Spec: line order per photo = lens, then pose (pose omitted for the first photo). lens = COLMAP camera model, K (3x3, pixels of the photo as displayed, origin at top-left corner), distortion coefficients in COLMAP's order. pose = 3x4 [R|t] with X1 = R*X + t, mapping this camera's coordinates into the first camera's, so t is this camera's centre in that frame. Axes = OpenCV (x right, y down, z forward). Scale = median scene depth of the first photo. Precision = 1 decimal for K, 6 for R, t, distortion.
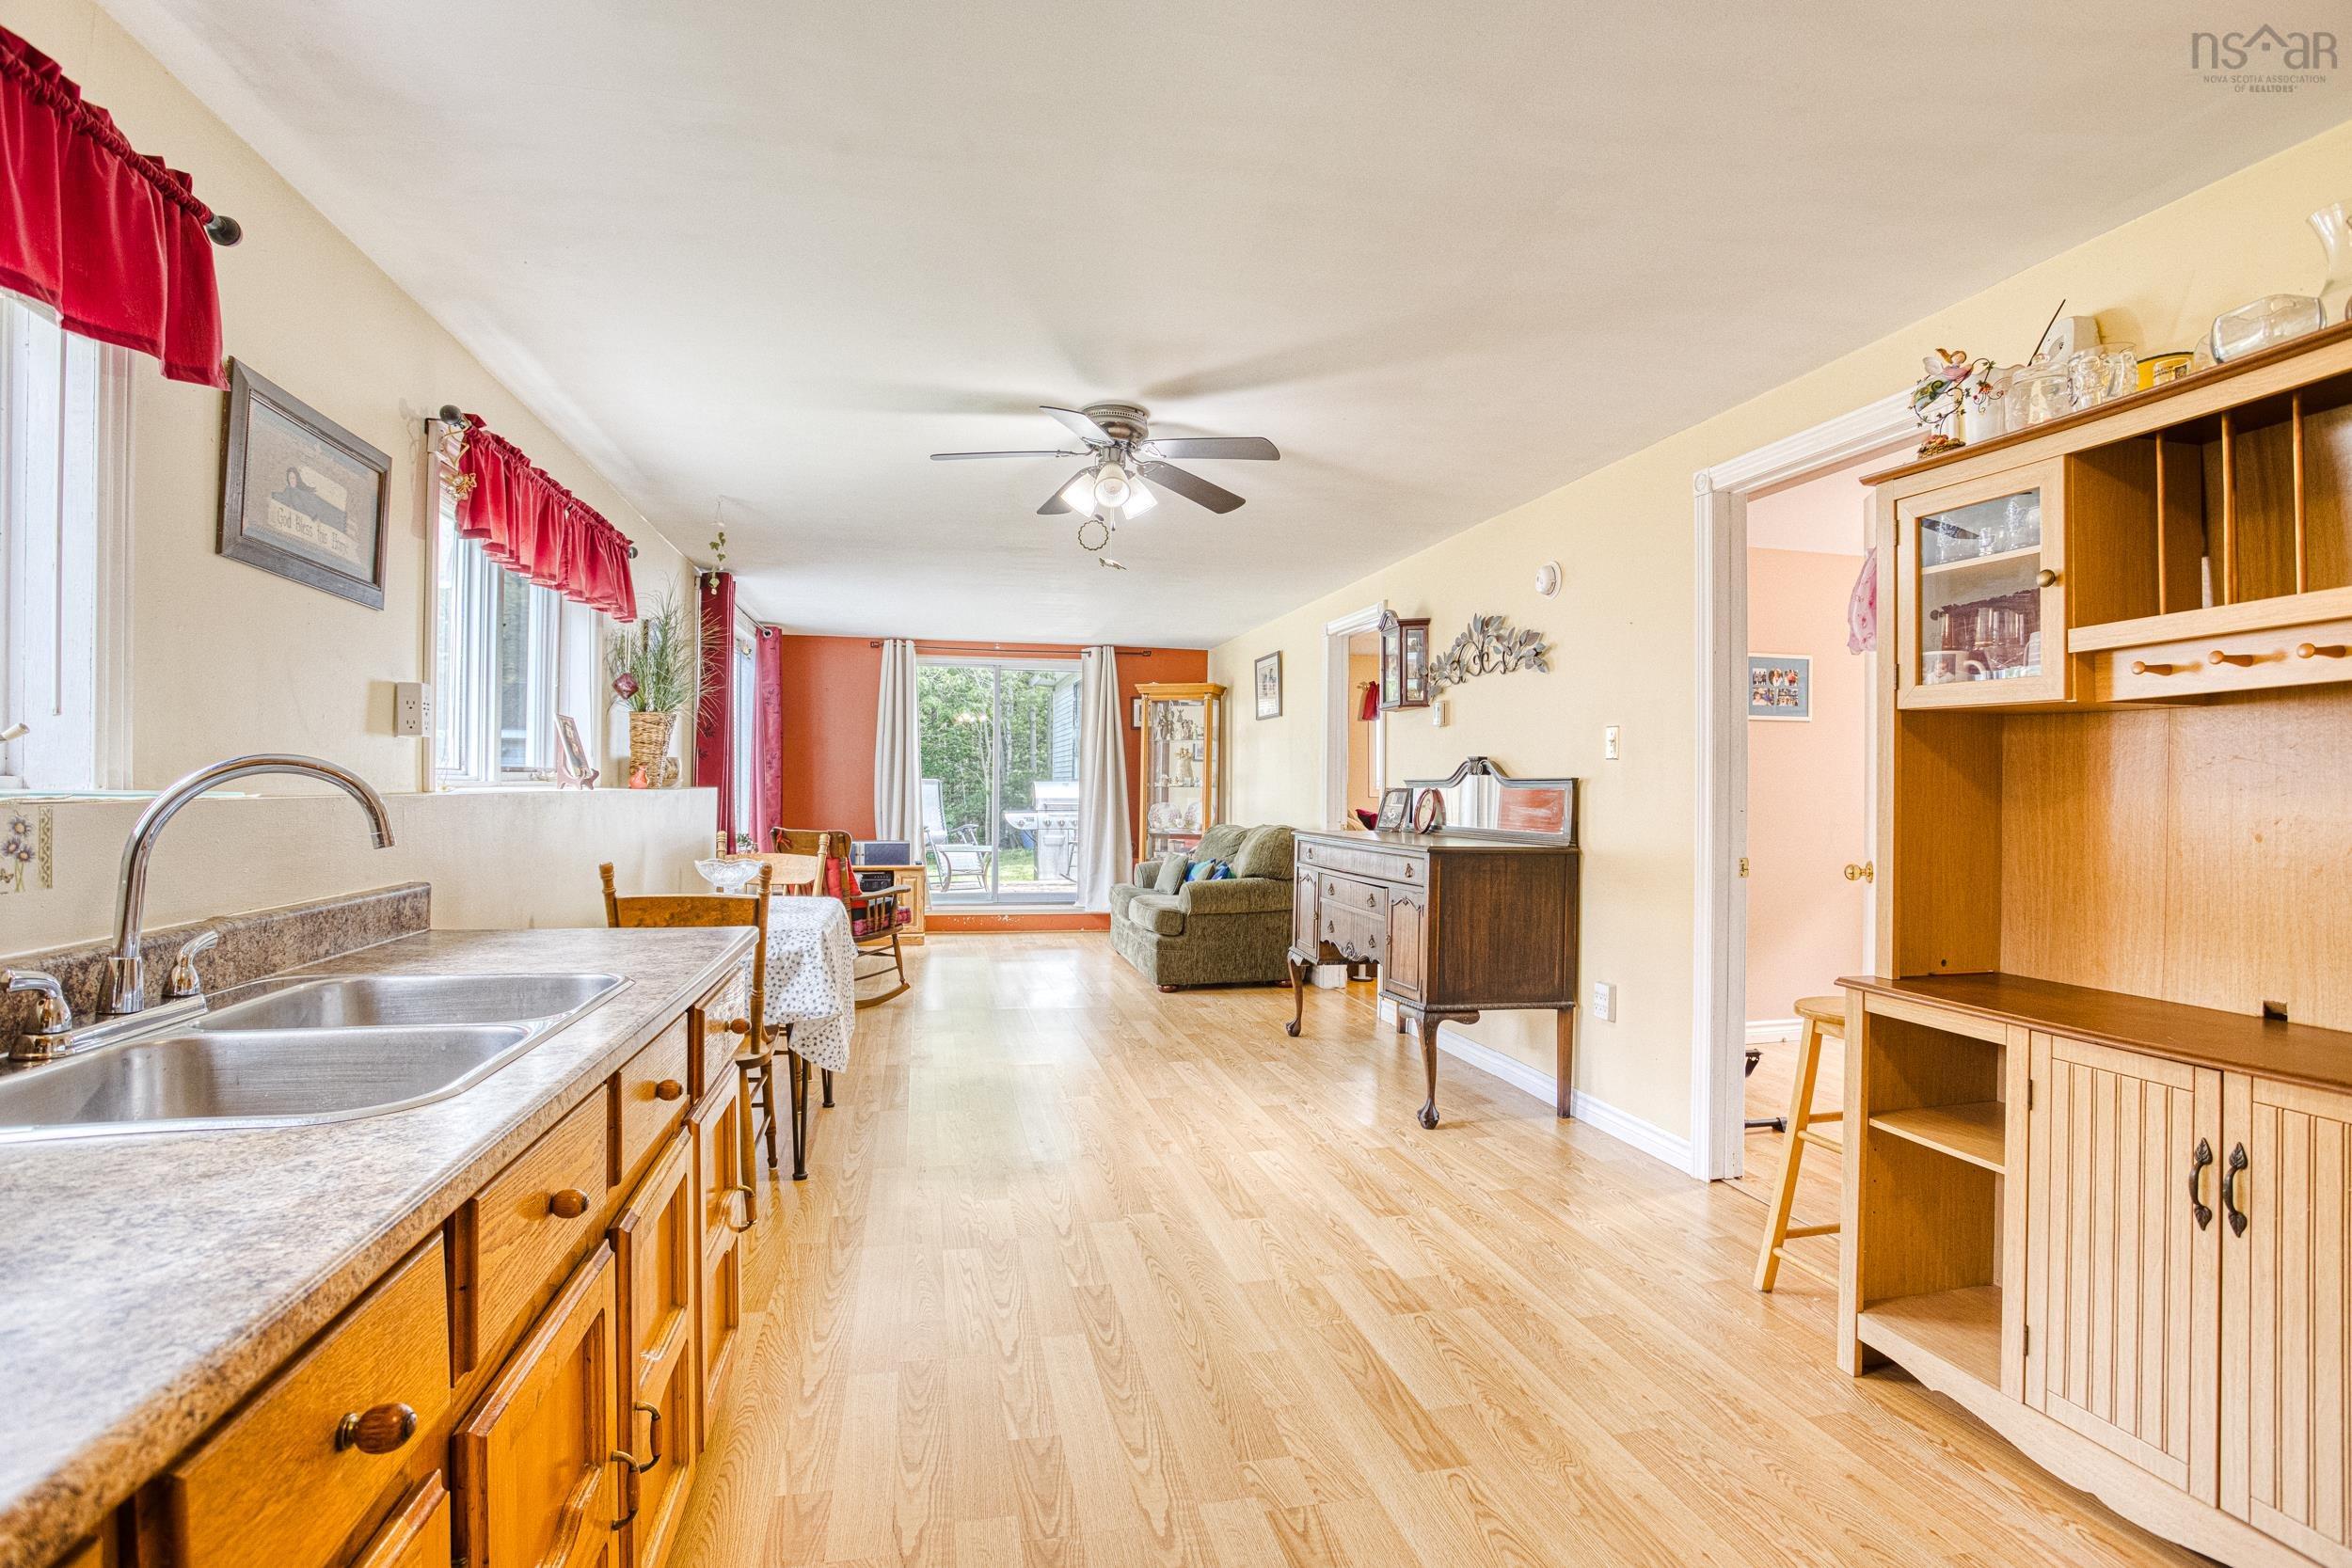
lens RADIAL K [[1154.0, 0, 1176.0], [0, 1154.0, 784.0], [0, 0, 1]] dist [-0.075340, 0.050664]
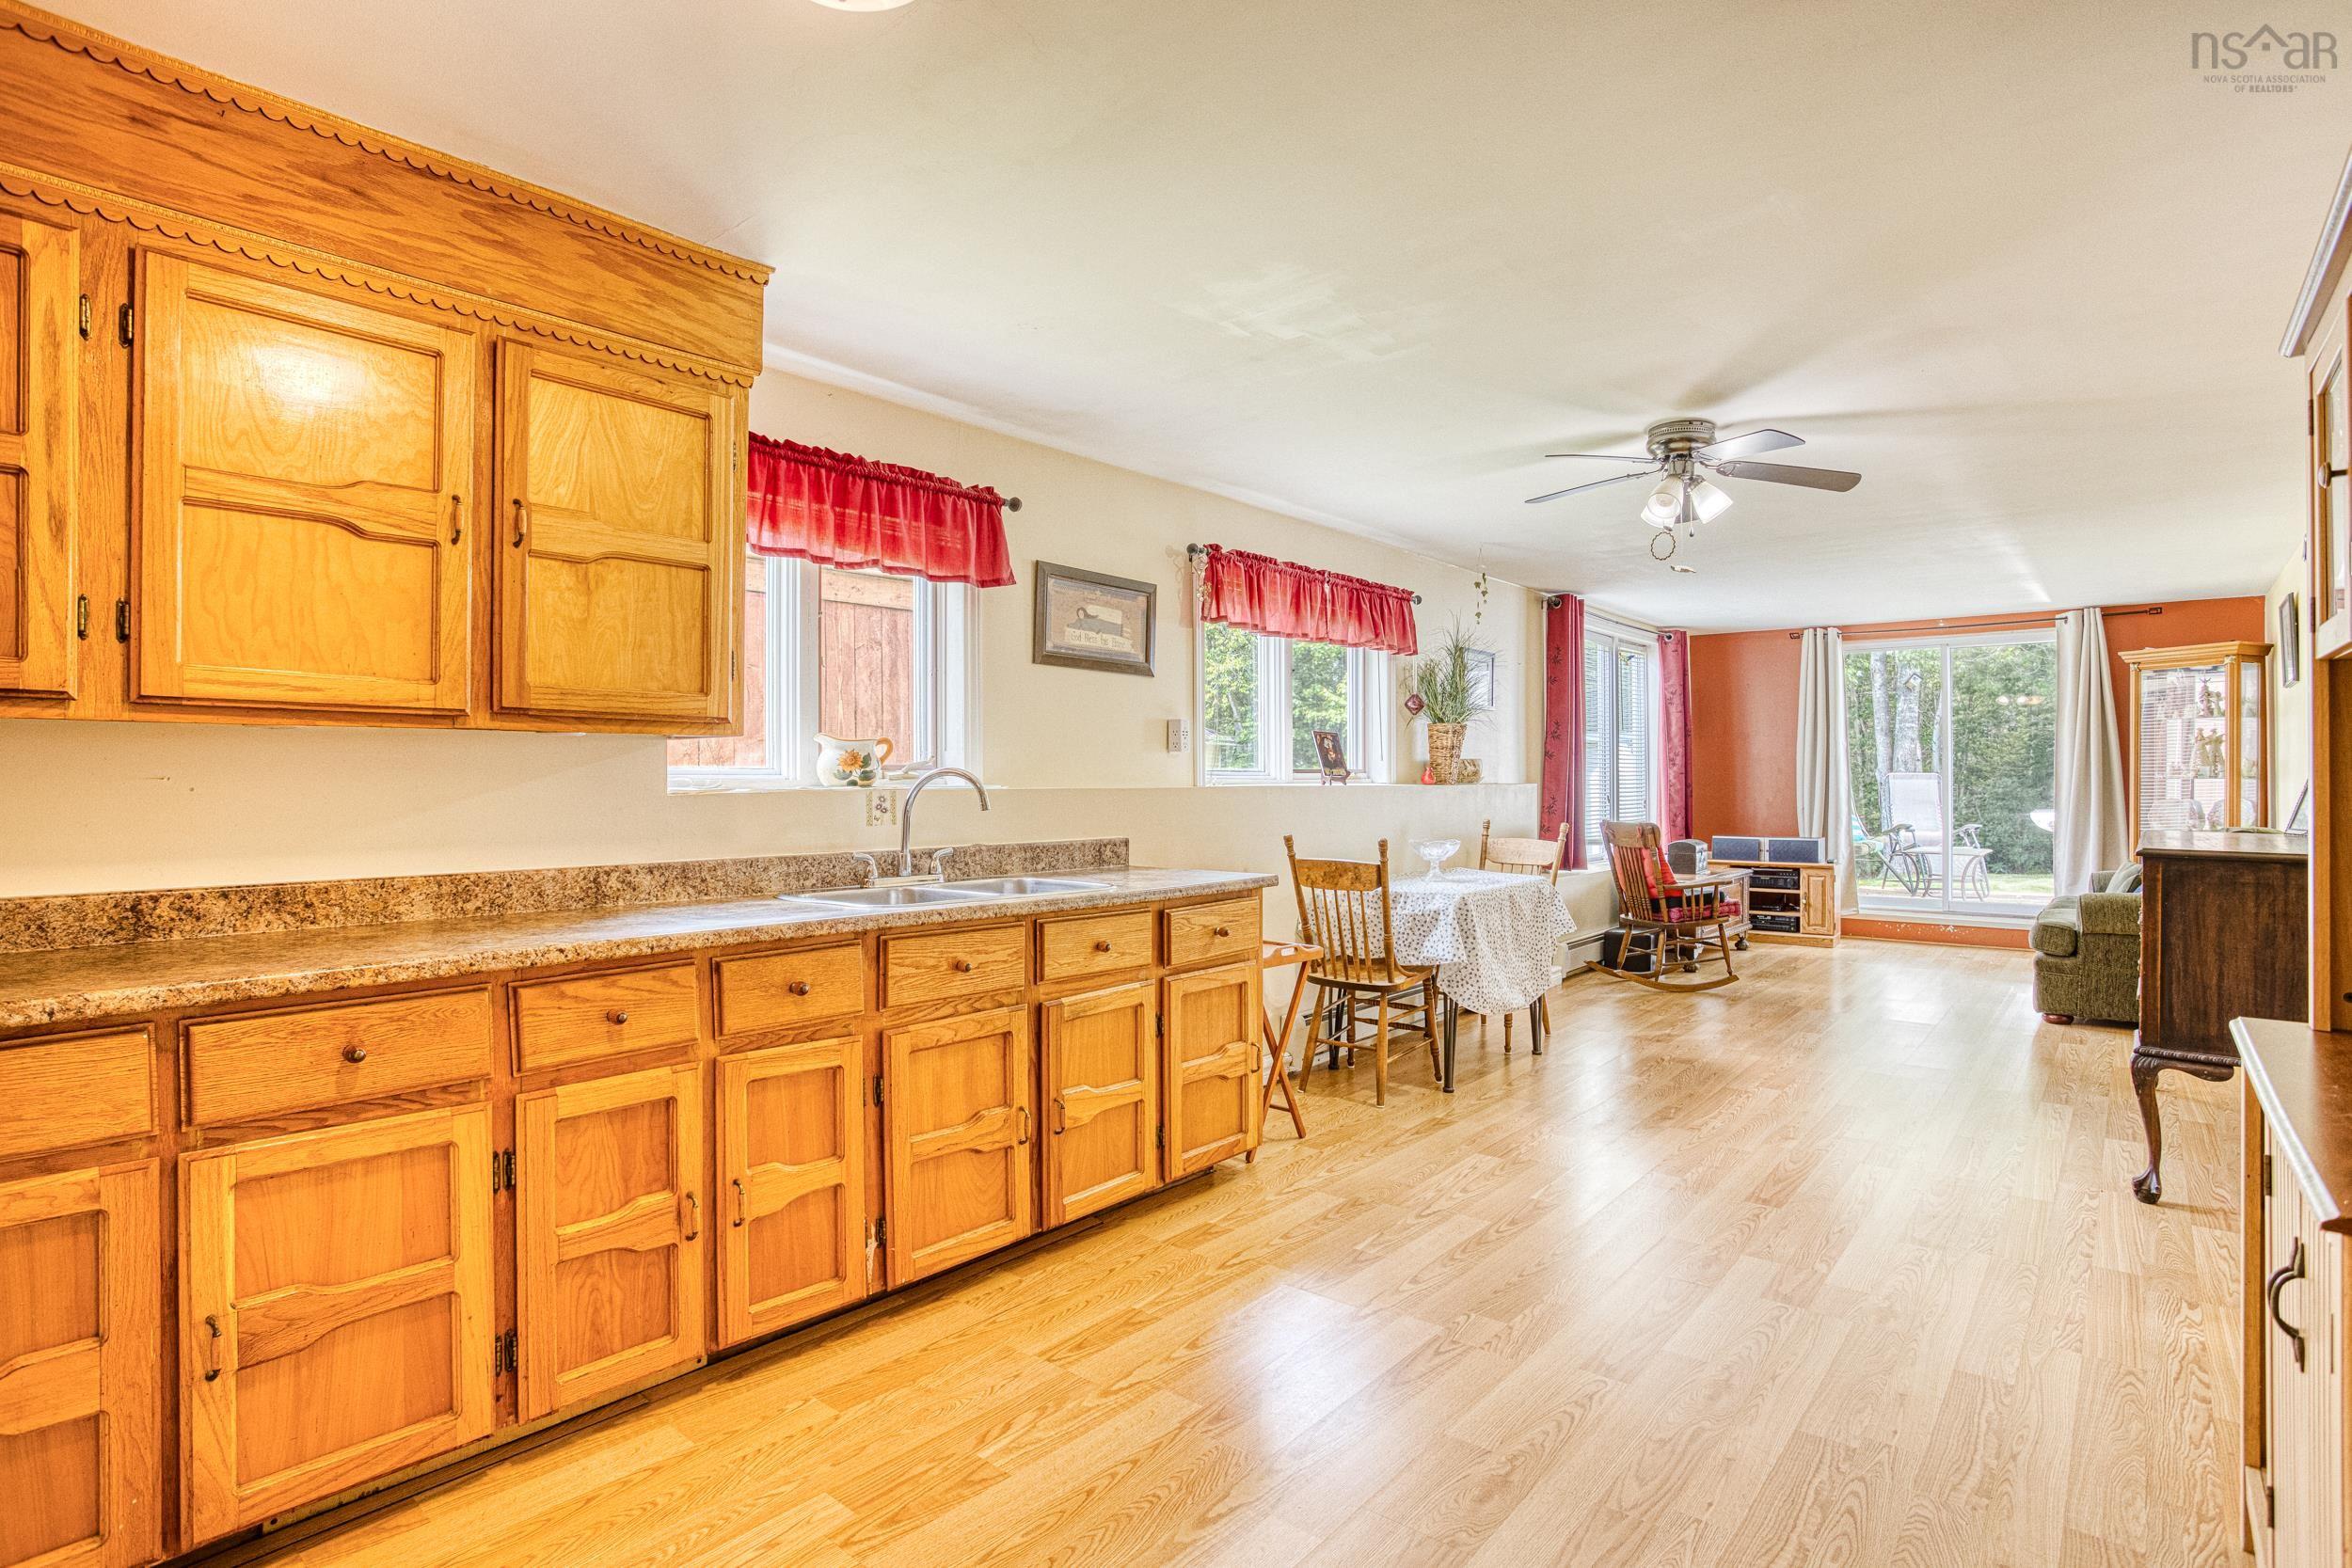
lens RADIAL K [[1181.3, 0, 1180.6], [0, 1181.3, 774.0], [0, 0, 1]] dist [-0.092679, 0.059999]
pose [[0.610841, -0.014802, -0.791615, 0.265786], [0.008928, 0.999890, -0.011807, 0.003462], [0.791703, 0.000144, 0.610906, -0.011968]]
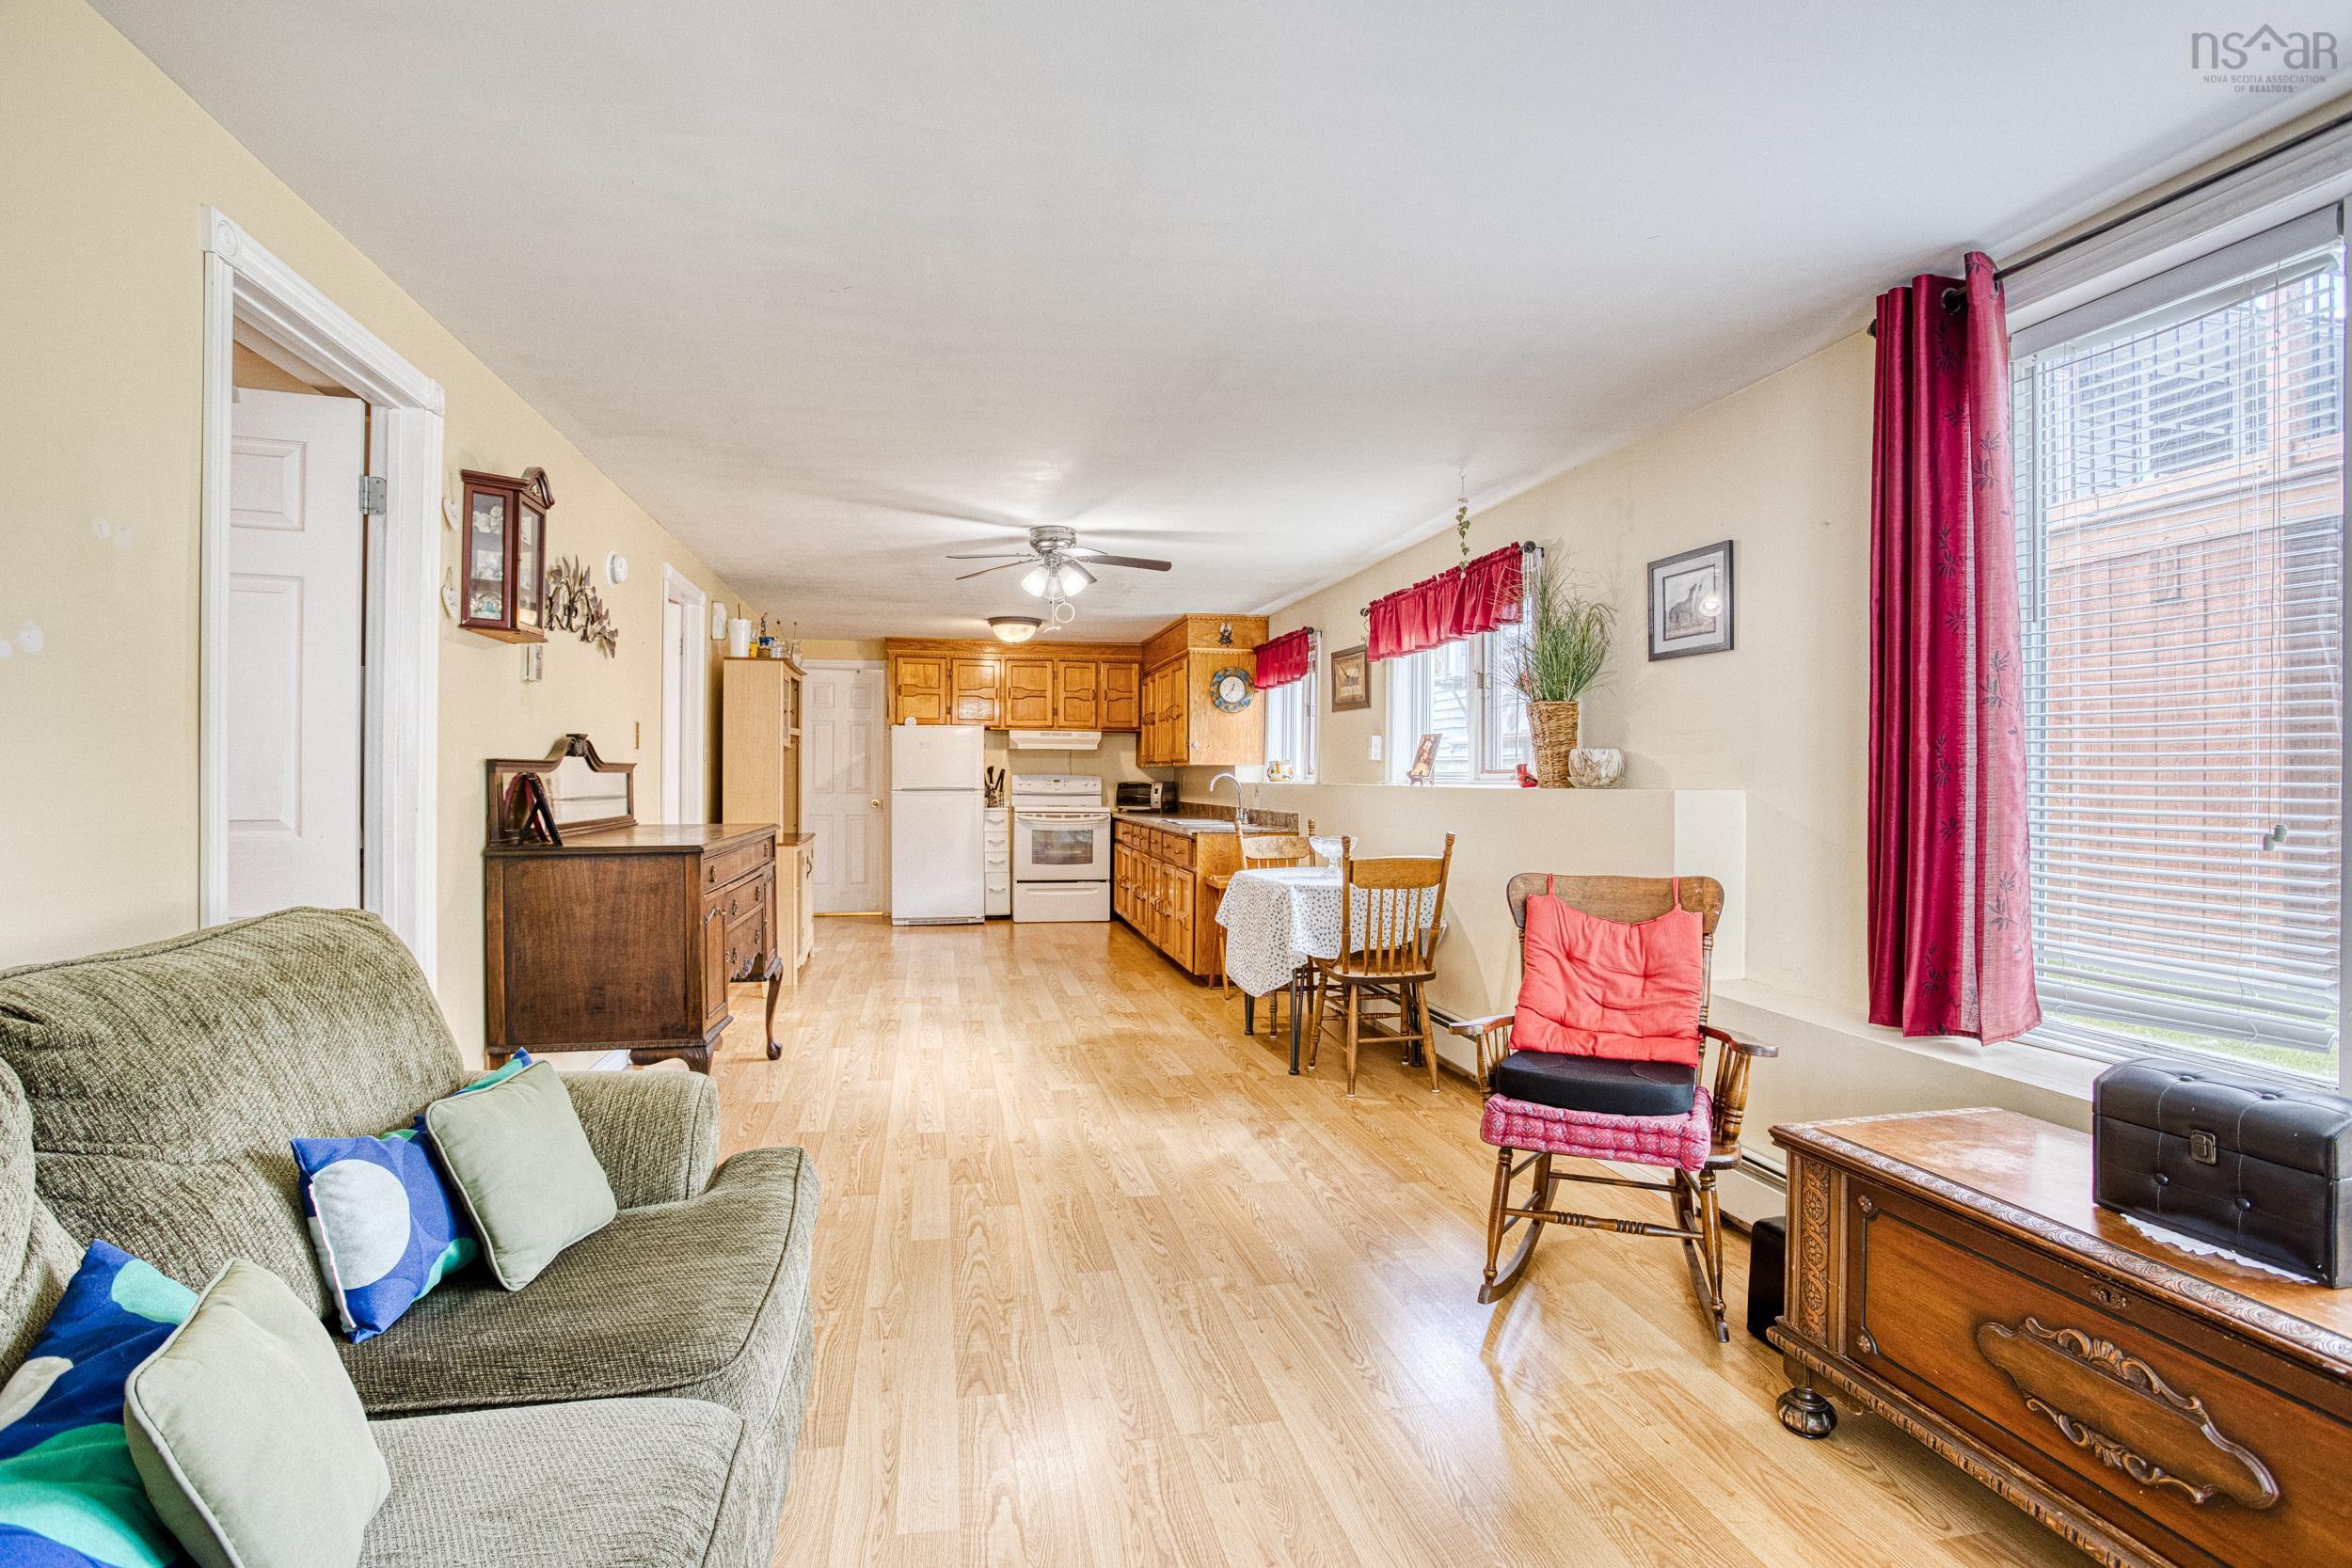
lens RADIAL K [[1168.5, 0, 1178.5], [0, 1168.5, 771.5], [0, 0, 1]] dist [-0.073231, 0.043484]
pose [[-0.999867, -0.015063, 0.006181, -0.122624], [-0.015108, 0.999859, -0.007329, 0.001494], [-0.006070, -0.007422, -0.999954, 1.325880]]
